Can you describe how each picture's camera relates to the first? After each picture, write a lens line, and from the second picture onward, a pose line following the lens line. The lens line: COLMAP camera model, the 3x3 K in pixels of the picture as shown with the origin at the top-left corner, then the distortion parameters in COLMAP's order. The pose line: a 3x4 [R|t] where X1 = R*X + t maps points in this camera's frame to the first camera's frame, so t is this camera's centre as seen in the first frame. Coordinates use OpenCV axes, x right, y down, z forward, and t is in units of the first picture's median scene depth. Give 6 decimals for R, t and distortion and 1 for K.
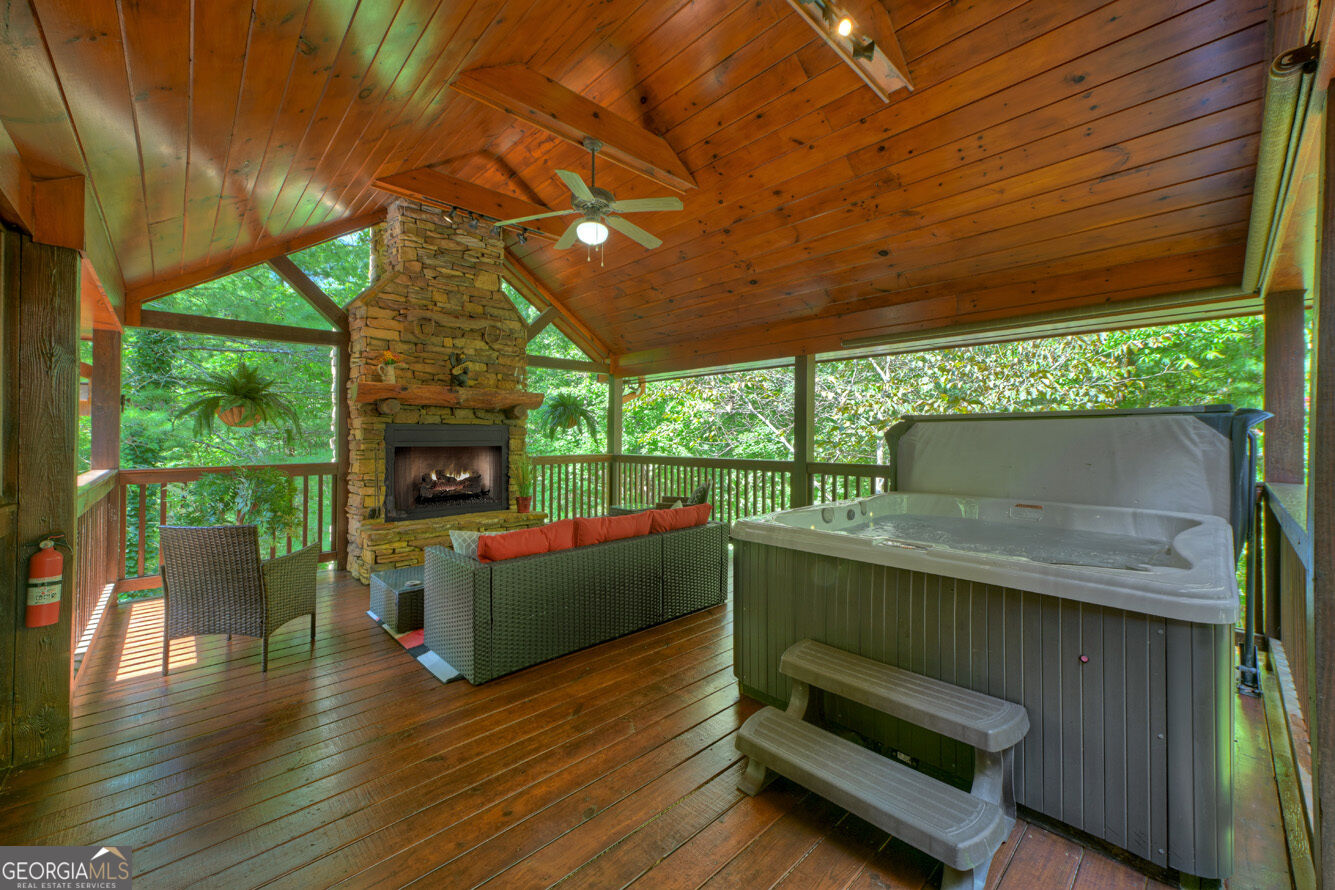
lens RADIAL K [[519.5, 0, 689.2], [0, 519.5, 427.0], [0, 0, 1]] dist [0.008738, -0.000273]
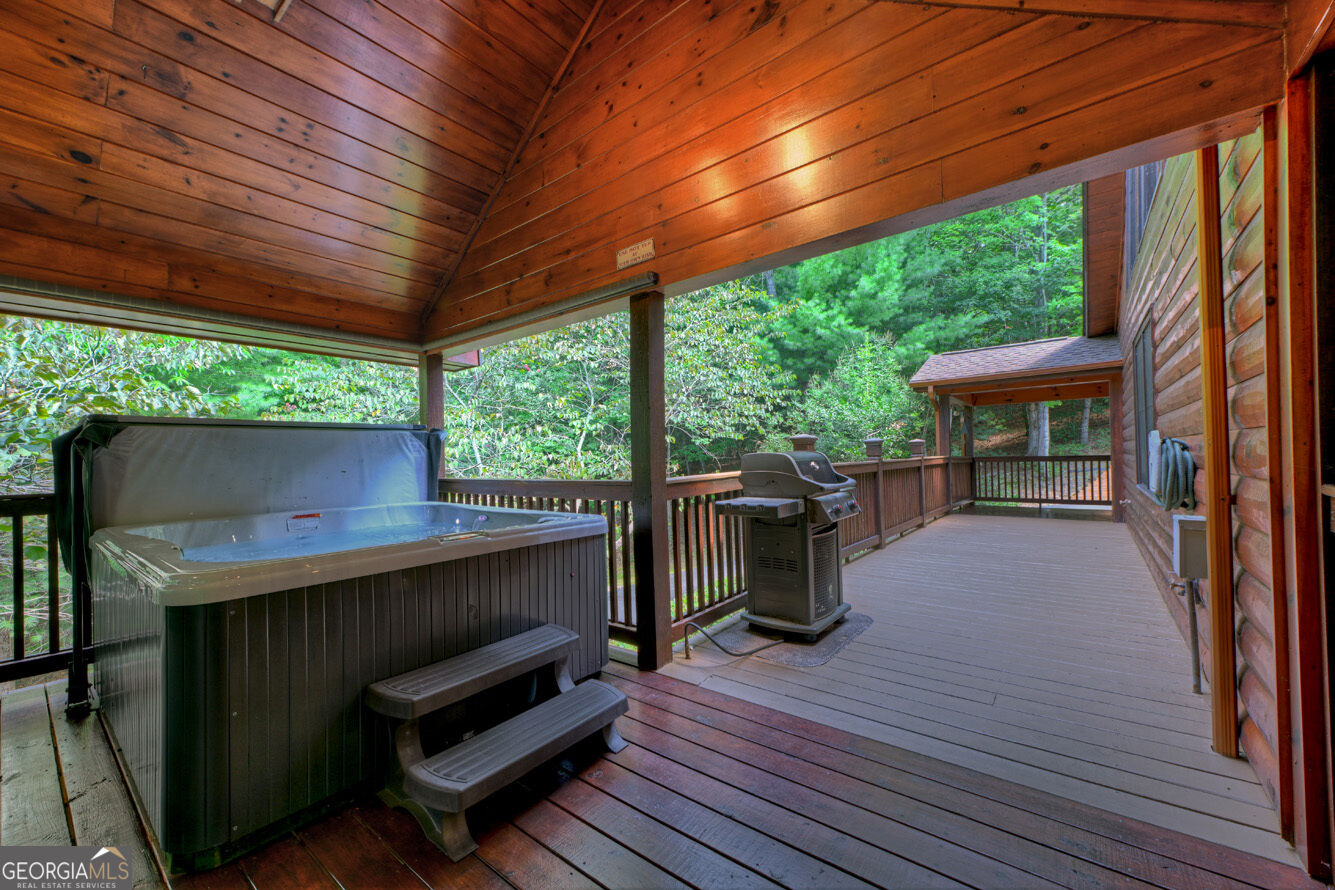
lens RADIAL K [[519.5, 0, 671.0], [0, 519.5, 450.8], [0, 0, 1]] dist [0.008738, -0.000273]
pose [[-0.120158, 0.011617, 0.992687, -0.452197], [0.008453, 0.999907, -0.010678, 0.048182], [-0.992719, 0.007108, -0.120245, 0.471255]]
